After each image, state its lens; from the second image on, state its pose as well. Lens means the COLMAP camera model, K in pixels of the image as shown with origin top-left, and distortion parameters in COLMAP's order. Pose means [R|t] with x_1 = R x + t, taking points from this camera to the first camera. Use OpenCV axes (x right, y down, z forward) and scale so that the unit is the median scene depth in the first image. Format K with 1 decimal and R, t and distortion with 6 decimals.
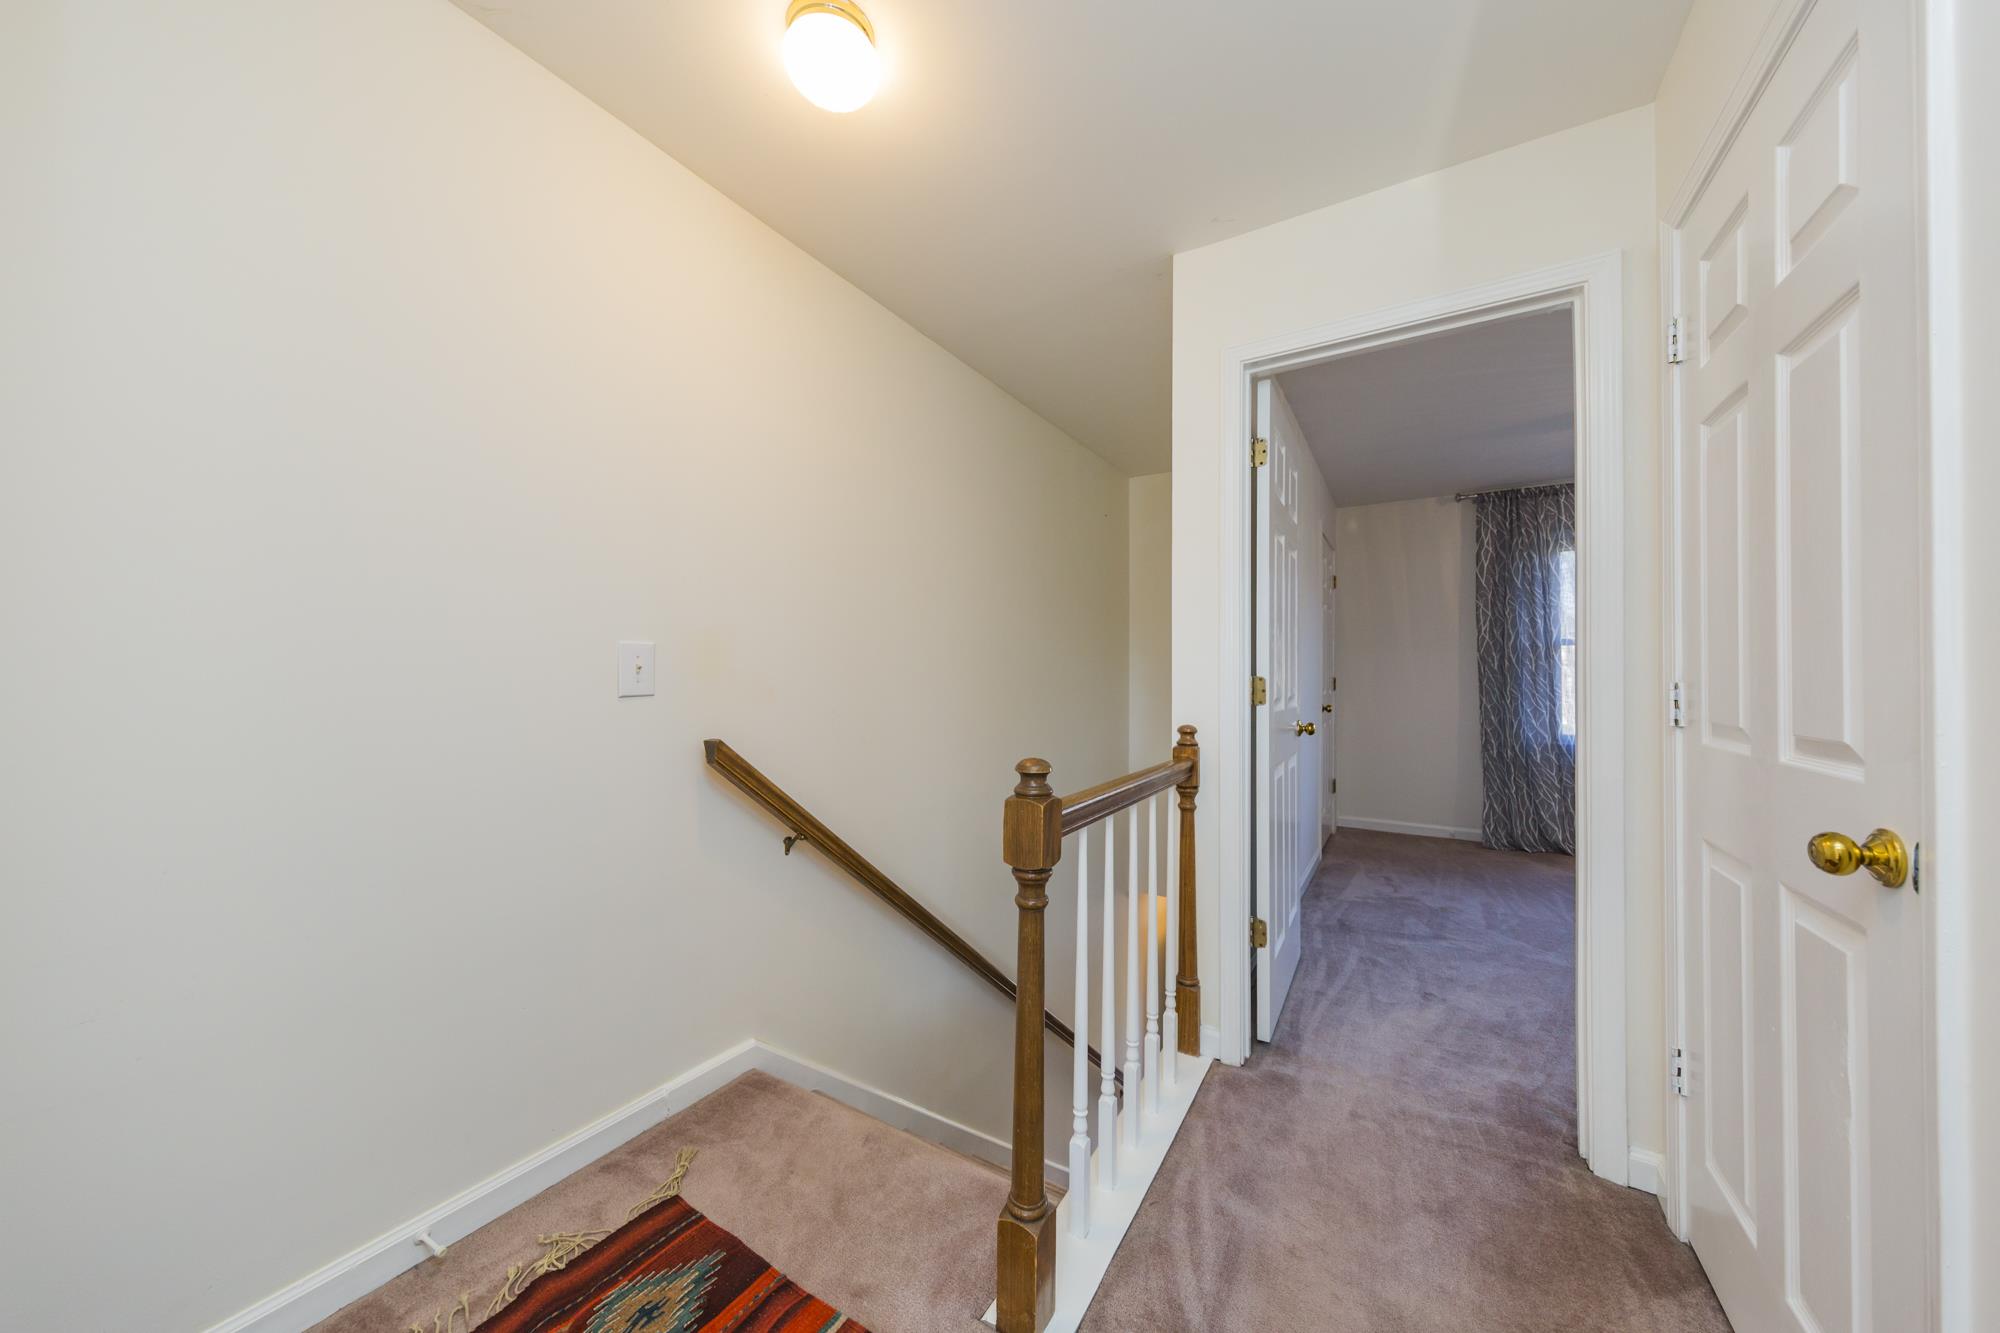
lens RADIAL K [[659.3, 0, 1011.5], [0, 659.3, 665.0], [0, 0, 1]] dist [0.006964, -0.000027]
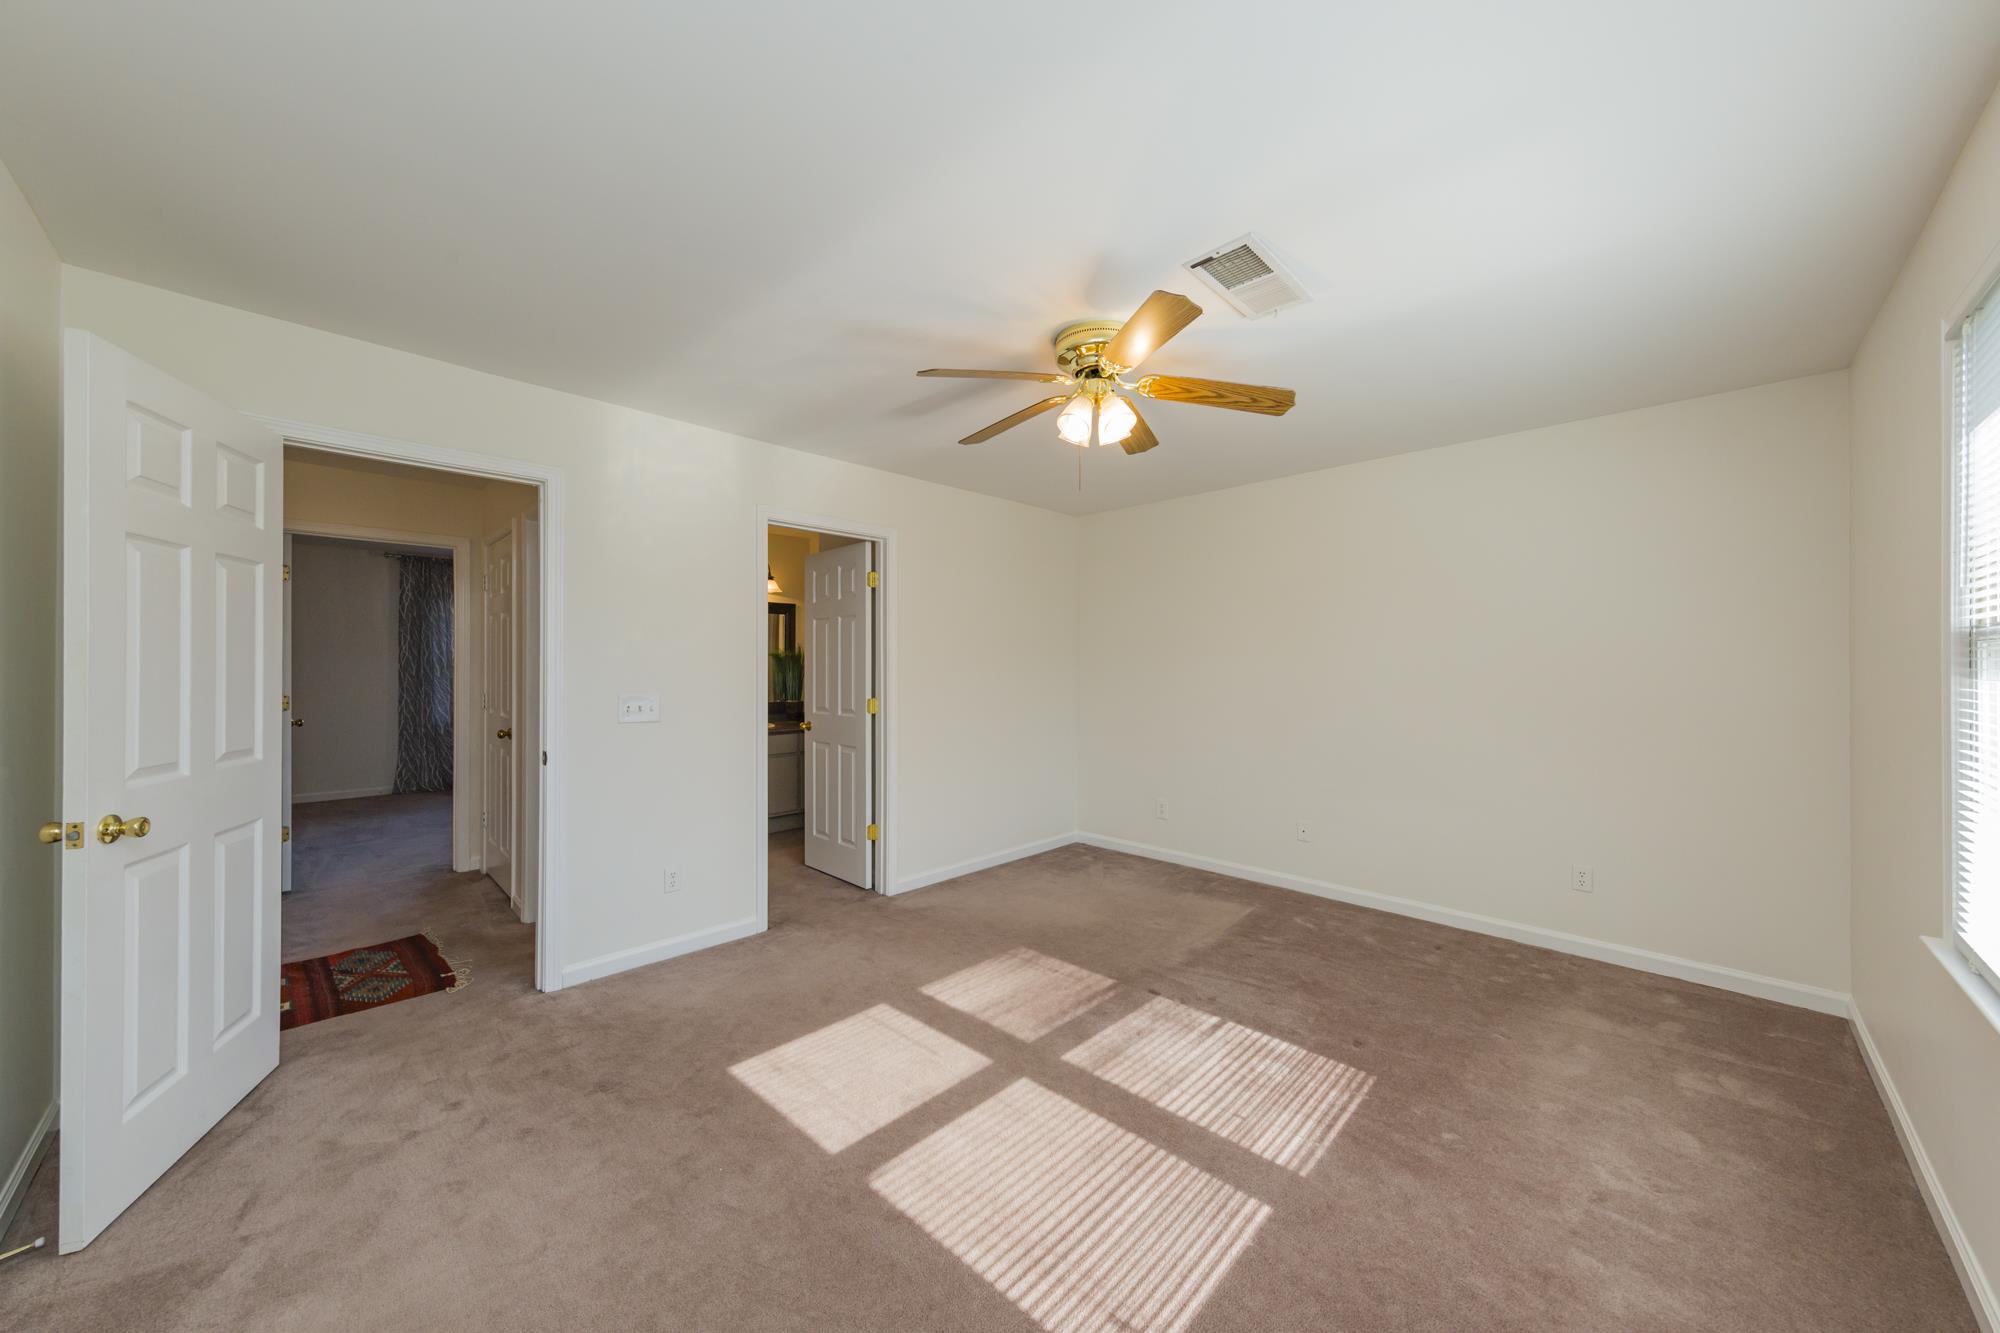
lens RADIAL K [[659.3, 0, 1011.5], [0, 659.3, 665.0], [0, 0, 1]] dist [0.006964, -0.000027]
pose [[0.195897, -0.005357, 0.980610, -0.566046], [-0.013511, 0.999875, 0.008162, -0.062666], [-0.980531, -0.014848, 0.195800, -0.736183]]
